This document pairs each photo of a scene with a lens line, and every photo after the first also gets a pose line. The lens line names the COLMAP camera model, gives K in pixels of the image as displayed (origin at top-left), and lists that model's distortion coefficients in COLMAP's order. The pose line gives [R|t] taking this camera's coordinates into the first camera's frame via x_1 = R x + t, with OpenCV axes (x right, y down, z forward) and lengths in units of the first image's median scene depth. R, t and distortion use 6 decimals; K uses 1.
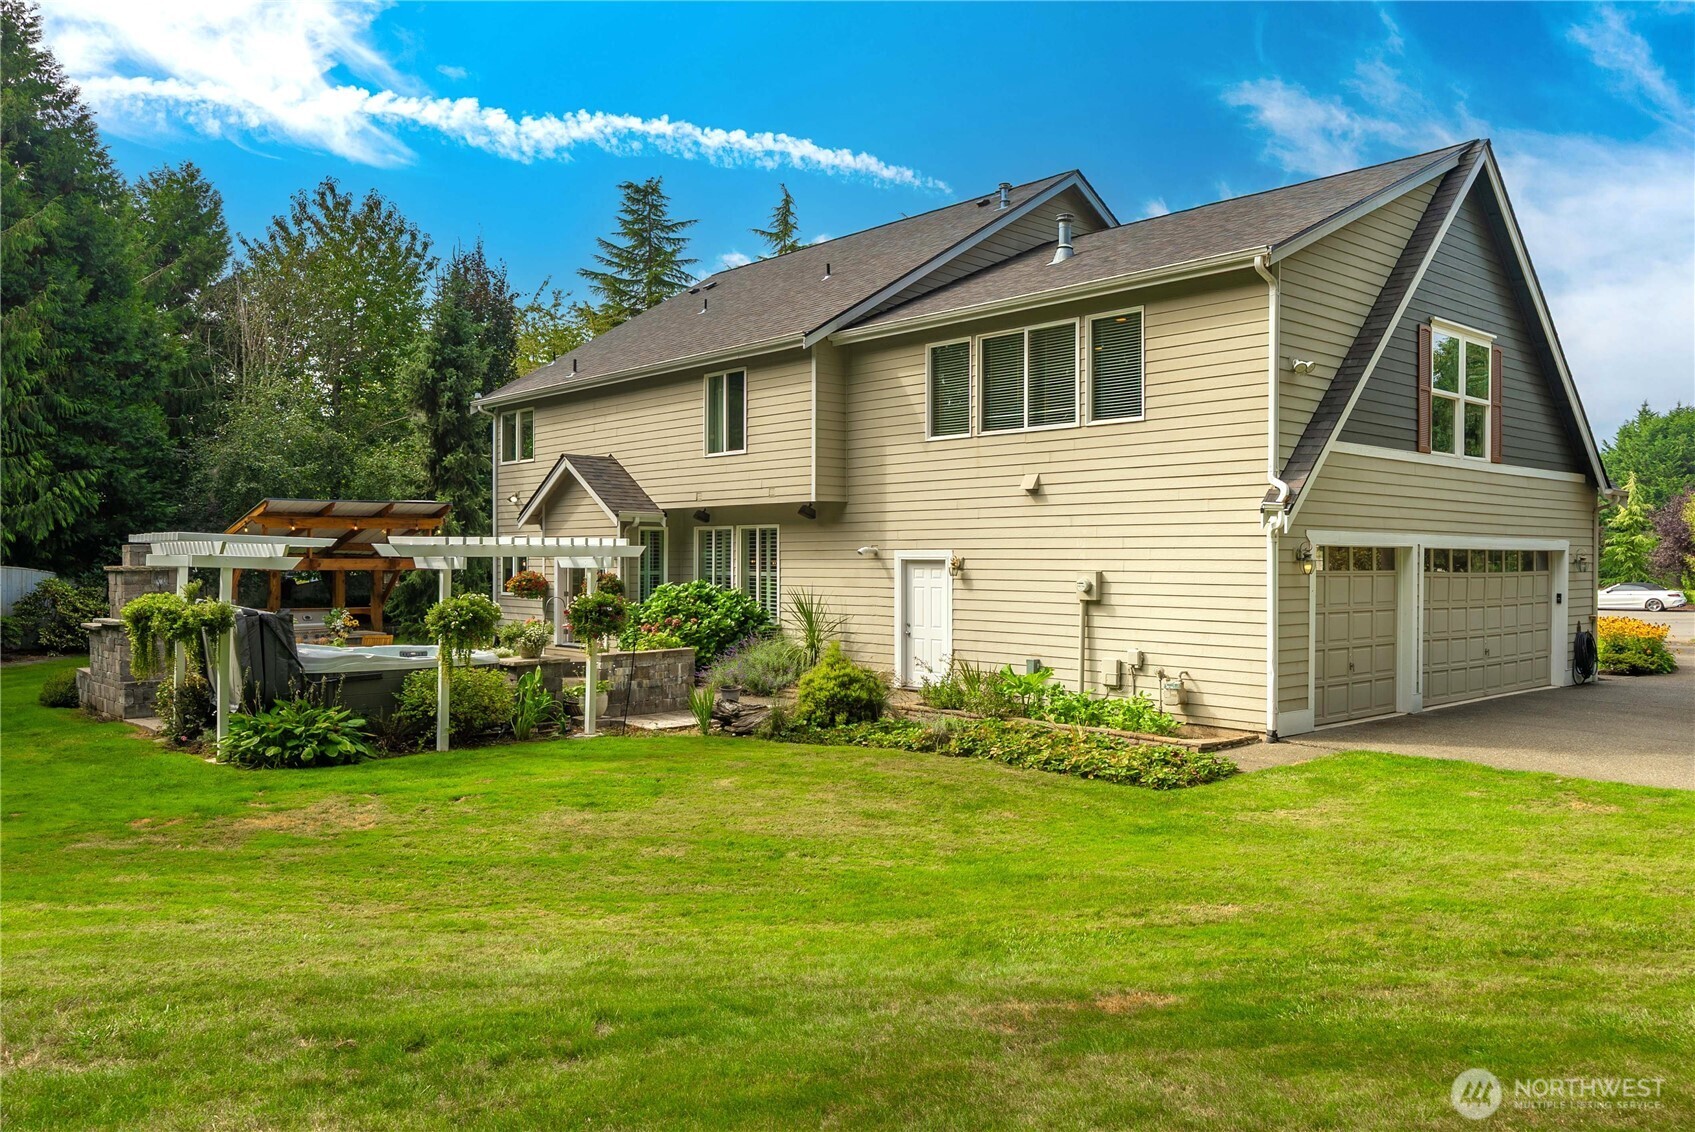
lens RADIAL K [[1081.4, 0, 843.5], [0, 1081.4, 580.0], [0, 0, 1]] dist [0.007776, -0.000528]
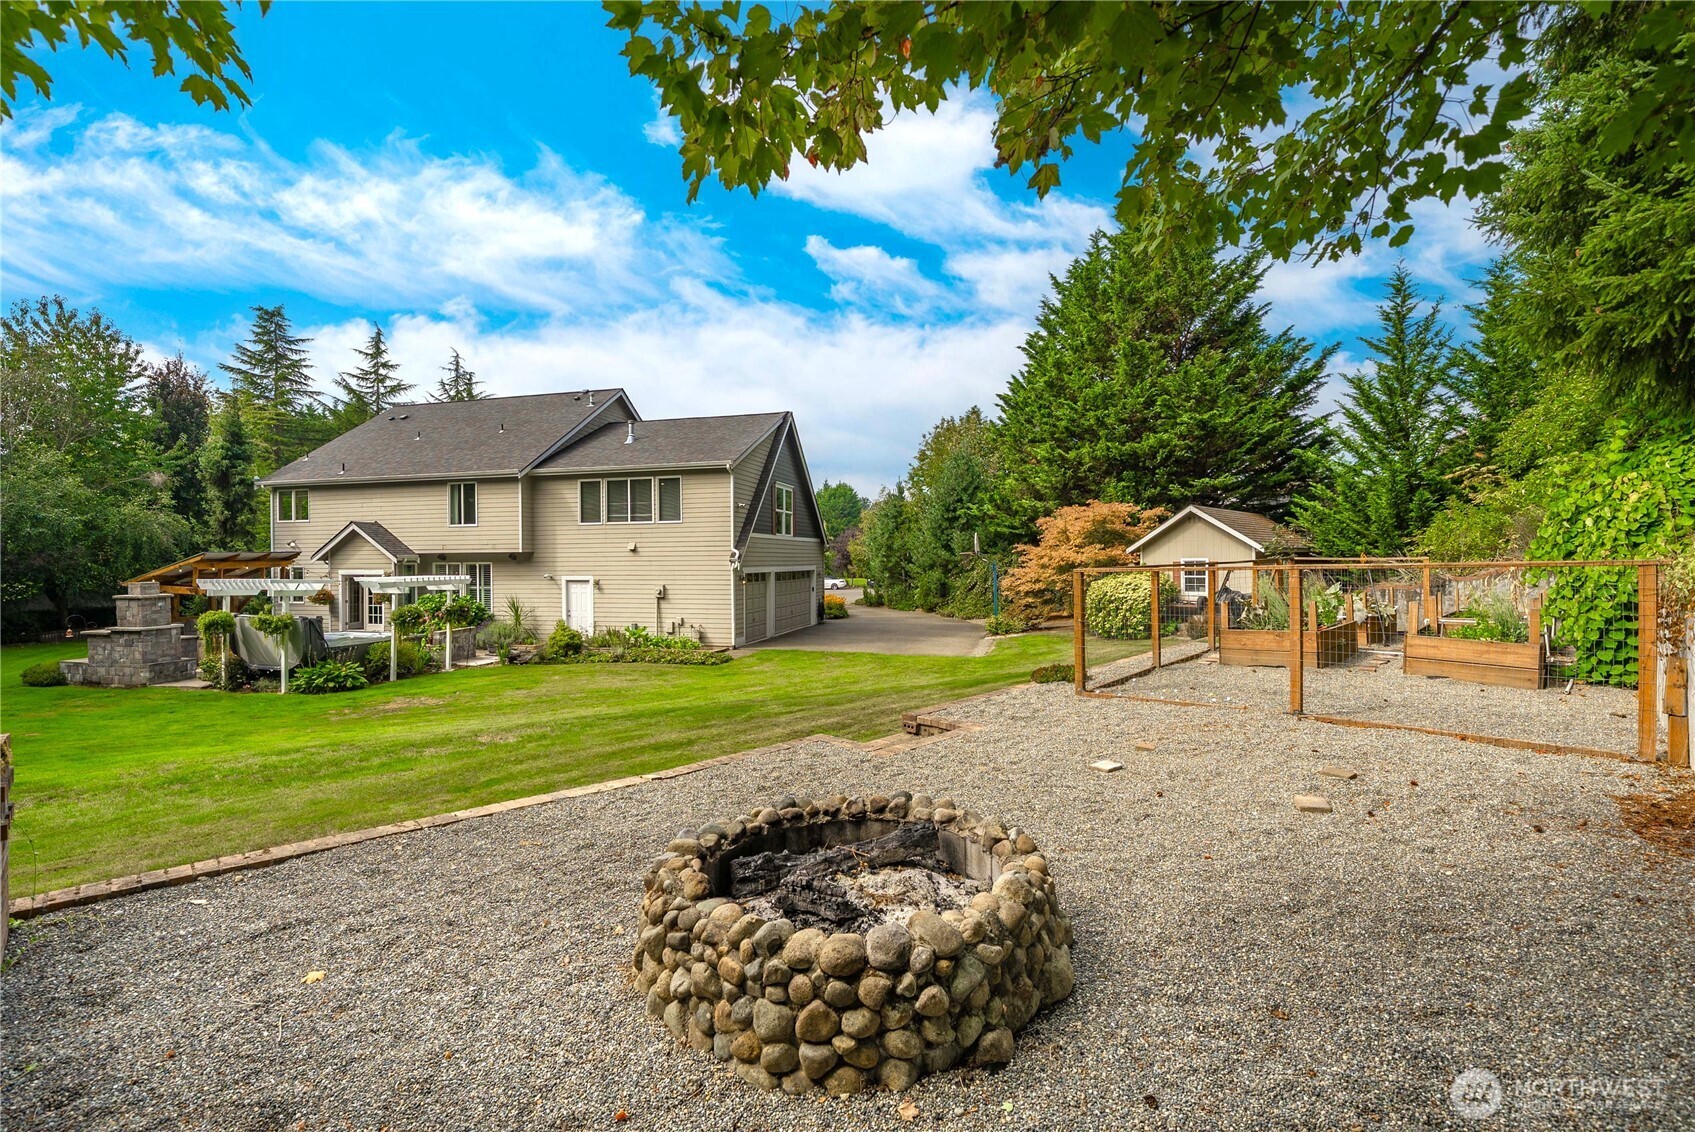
lens RADIAL K [[733.1, 0, 845.9], [0, 733.1, 563.9], [0, 0, 1]] dist [-0.003723, -0.000311]
pose [[0.786978, -0.003114, 0.616973, -0.396606], [0.010707, 0.999906, -0.008610, -0.032177], [-0.616888, 0.013382, 0.786937, -0.460281]]
